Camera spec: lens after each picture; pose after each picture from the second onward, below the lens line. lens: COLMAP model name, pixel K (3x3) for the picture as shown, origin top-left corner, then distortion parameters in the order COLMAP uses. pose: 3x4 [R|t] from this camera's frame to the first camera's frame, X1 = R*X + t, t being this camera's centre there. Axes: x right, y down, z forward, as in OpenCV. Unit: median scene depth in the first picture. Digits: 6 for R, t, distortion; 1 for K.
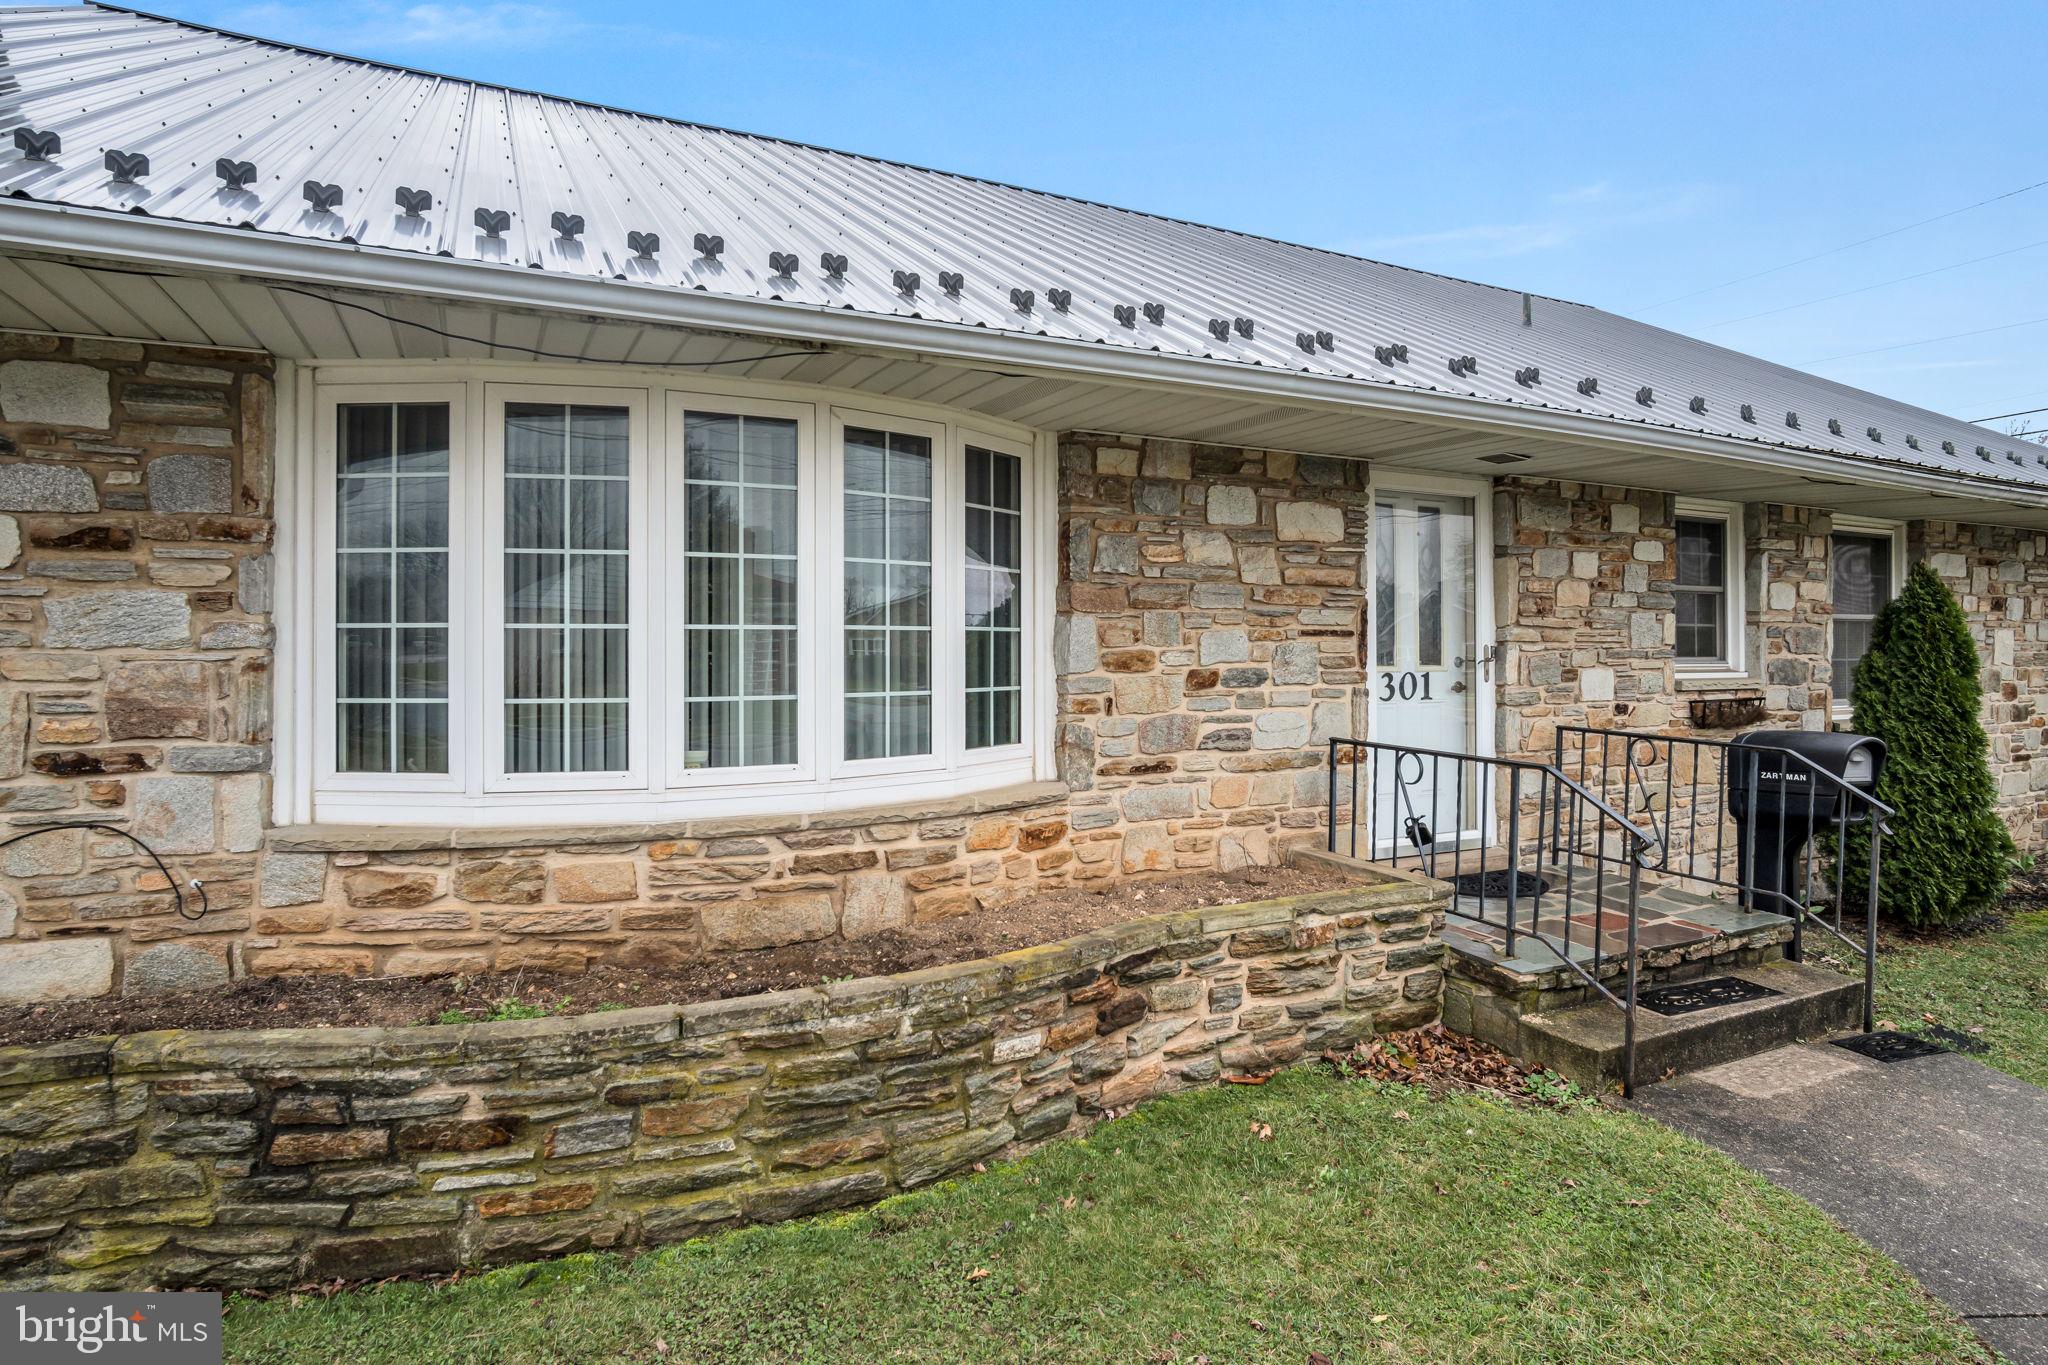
lens RADIAL K [[1121.5, 0, 1035.8], [0, 1121.5, 651.0], [0, 0, 1]] dist [-0.030132, 0.005402]
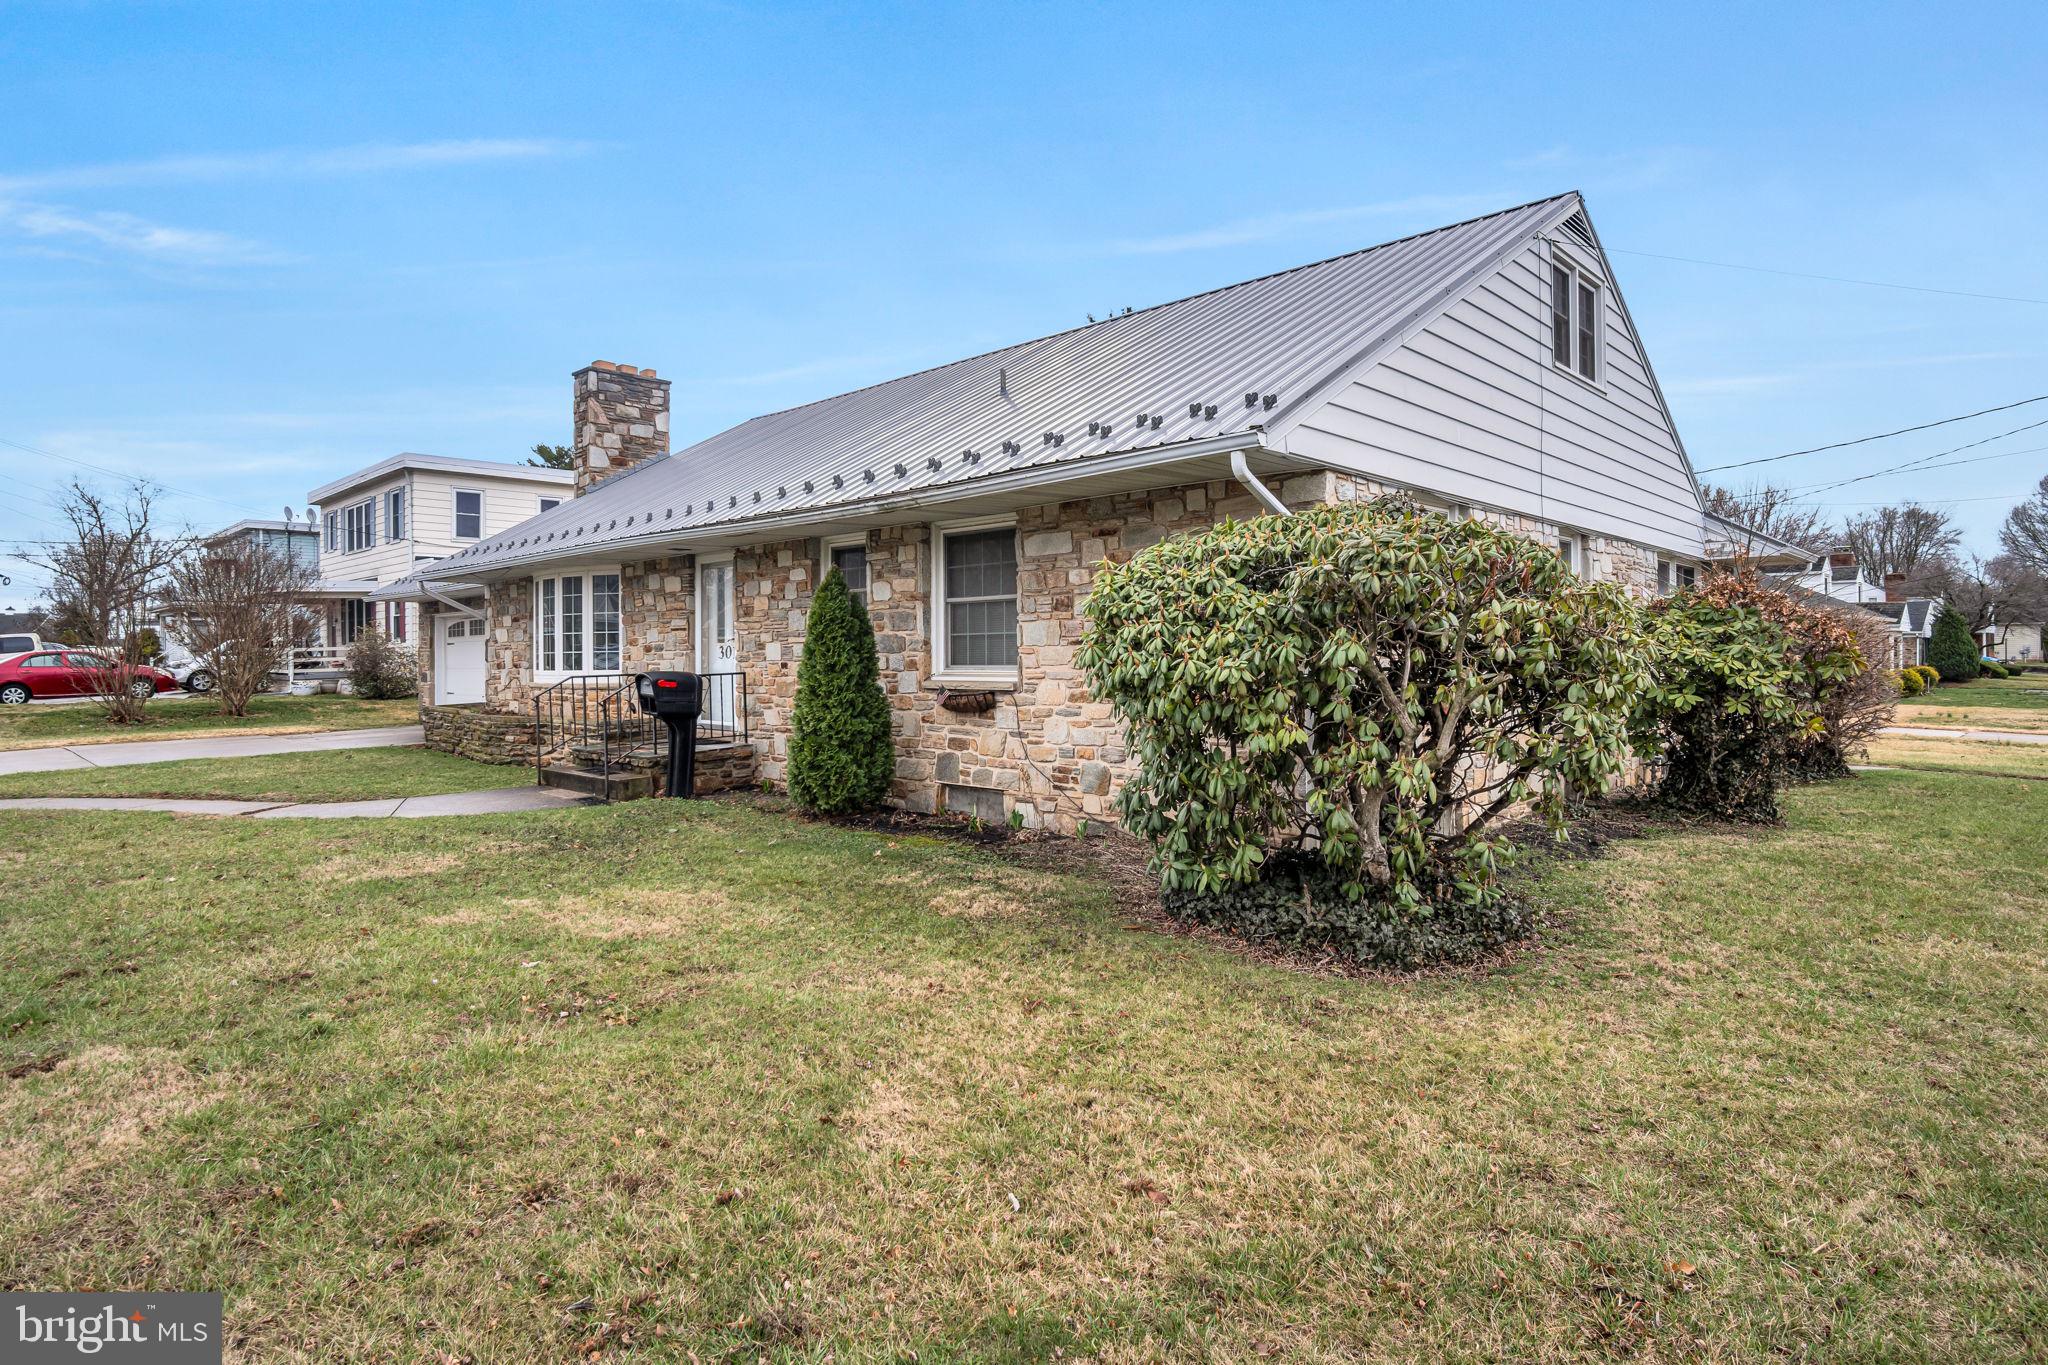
lens RADIAL K [[1121.5, 0, 1025.0], [0, 1121.5, 675.1], [0, 0, 1]] dist [-0.030132, 0.005402]
pose [[0.334229, 0.009362, -0.942445, 3.284720], [0.002754, 0.999937, 0.010910, 0.068525], [0.942488, -0.006242, 0.334182, 1.067661]]
